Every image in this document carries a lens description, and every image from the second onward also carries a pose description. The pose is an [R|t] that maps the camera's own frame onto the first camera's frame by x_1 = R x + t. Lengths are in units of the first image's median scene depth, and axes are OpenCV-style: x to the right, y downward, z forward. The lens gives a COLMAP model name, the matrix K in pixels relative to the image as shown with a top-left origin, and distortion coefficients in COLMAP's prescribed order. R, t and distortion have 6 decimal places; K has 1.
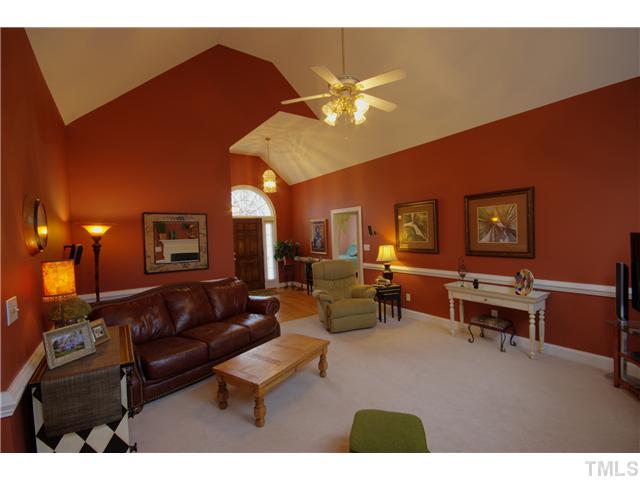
lens RADIAL K [[289.5, 0, 320.0], [0, 289.5, 240.0], [0, 0, 1]] dist [-0.000550, -0.000536]
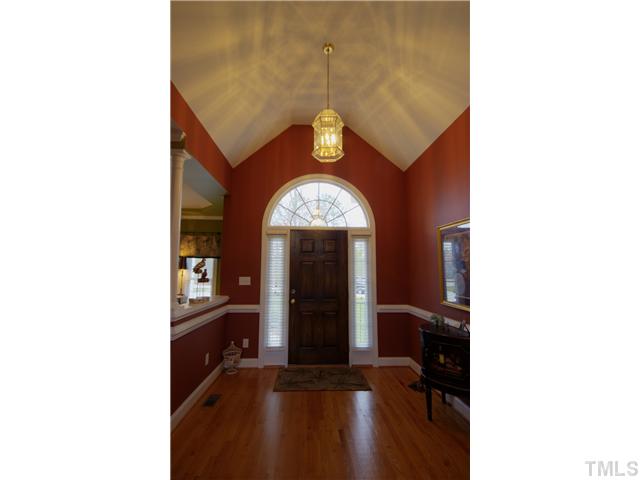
lens RADIAL K [[264.4, 0, 320.0], [0, 264.4, 240.0], [0, 0, 1]] dist [-0.000074, -0.000009]
pose [[0.861145, -0.029224, -0.507519, 0.010928], [-0.036048, 0.992323, -0.118307, 0.004635], [0.507080, 0.120175, 0.853480, 0.541341]]
